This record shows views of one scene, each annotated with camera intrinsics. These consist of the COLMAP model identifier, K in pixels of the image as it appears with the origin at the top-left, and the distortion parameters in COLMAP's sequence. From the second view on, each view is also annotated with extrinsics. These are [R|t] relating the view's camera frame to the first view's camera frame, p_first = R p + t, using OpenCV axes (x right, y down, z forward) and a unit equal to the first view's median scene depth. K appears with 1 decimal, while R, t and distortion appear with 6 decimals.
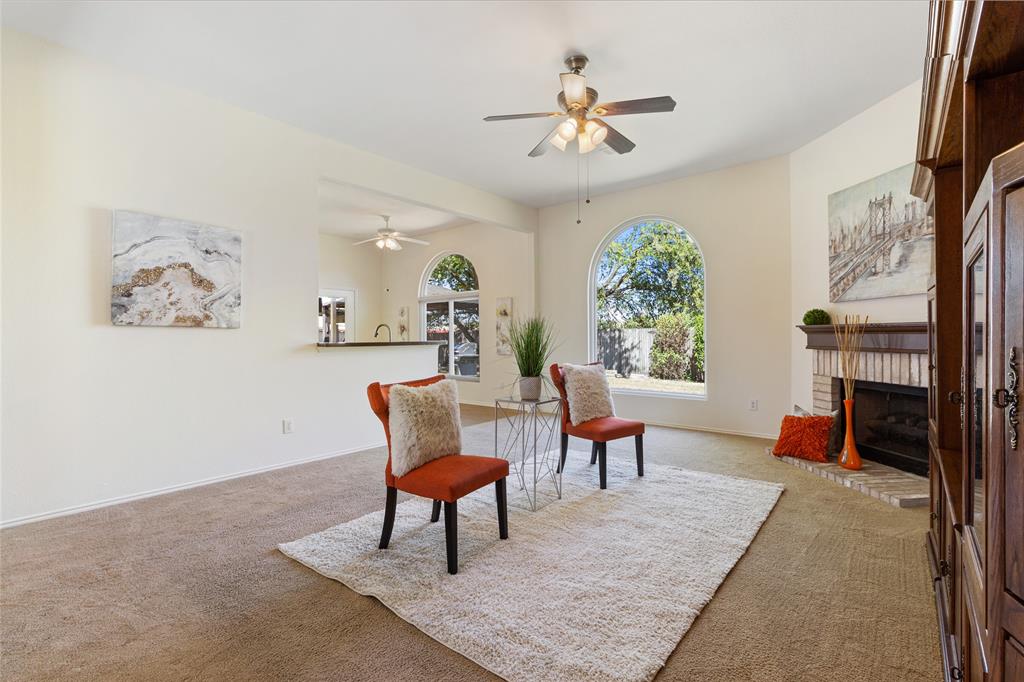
lens RADIAL K [[472.7, 0, 516.3], [0, 472.7, 336.3], [0, 0, 1]] dist [-0.003715, 0.001134]
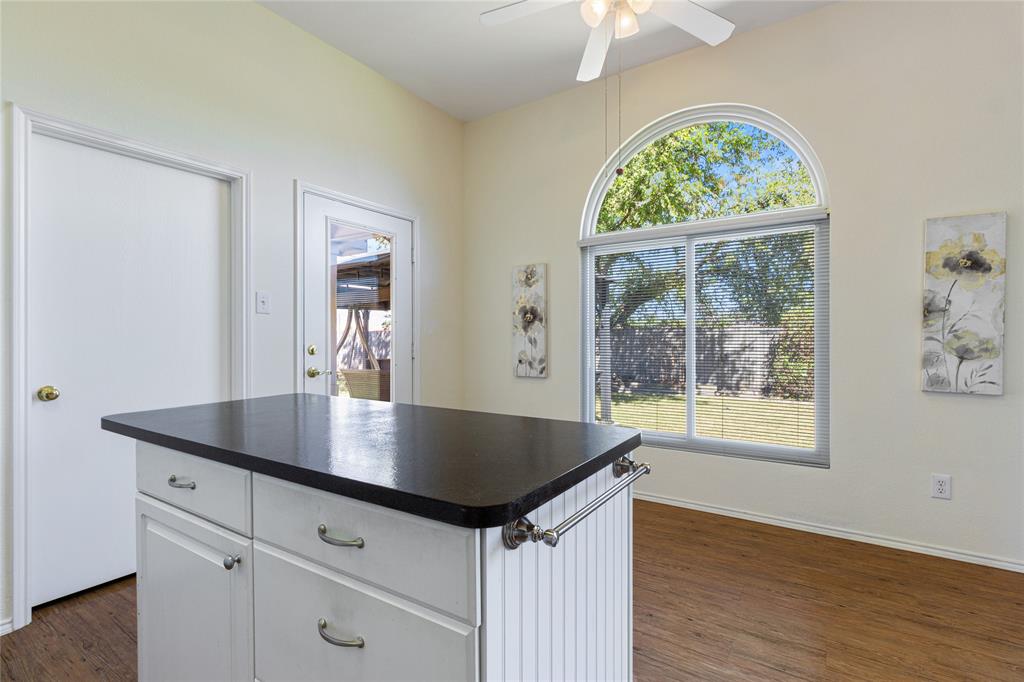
lens RADIAL K [[476.5, 0, 528.5], [0, 476.5, 339.5], [0, 0, 1]] dist [0.001832, -0.000615]
pose [[0.993424, 0.005661, 0.114357, -0.660823], [-0.006508, 0.999954, 0.007029, 0.003468], [-0.114312, -0.007727, 0.993415, 1.331045]]
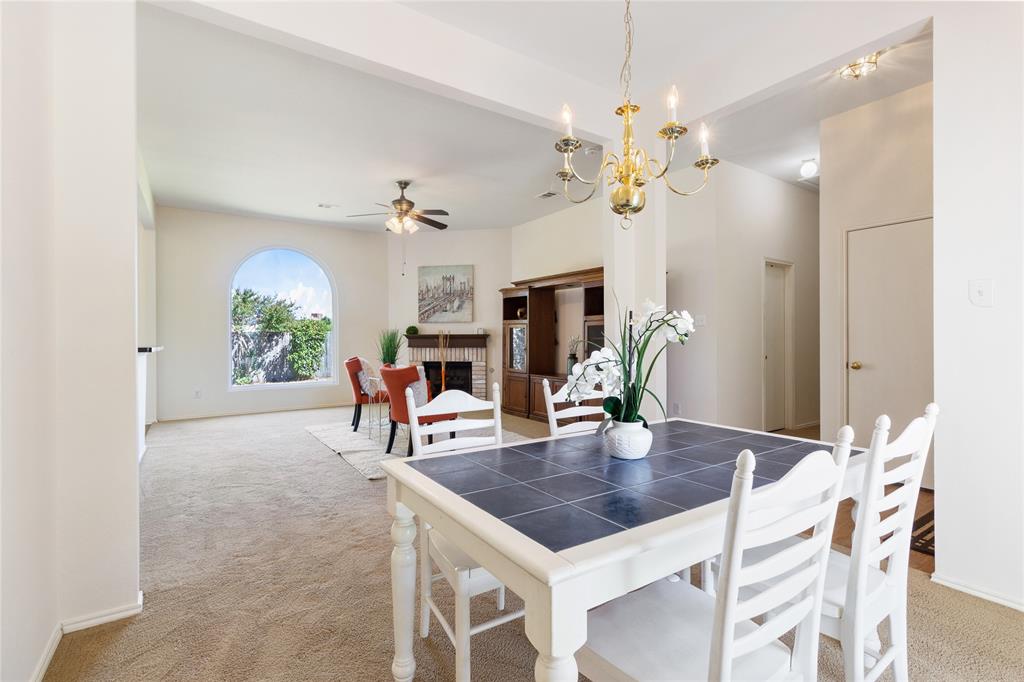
lens RADIAL K [[476.5, 0, 522.0], [0, 476.5, 339.9], [0, 0, 1]] dist [0.001832, -0.000615]
pose [[0.281063, -0.000666, 0.959689, -1.162816], [0.001197, 0.999999, 0.000344, -0.001545], [-0.959689, 0.001052, 0.281064, 0.060464]]
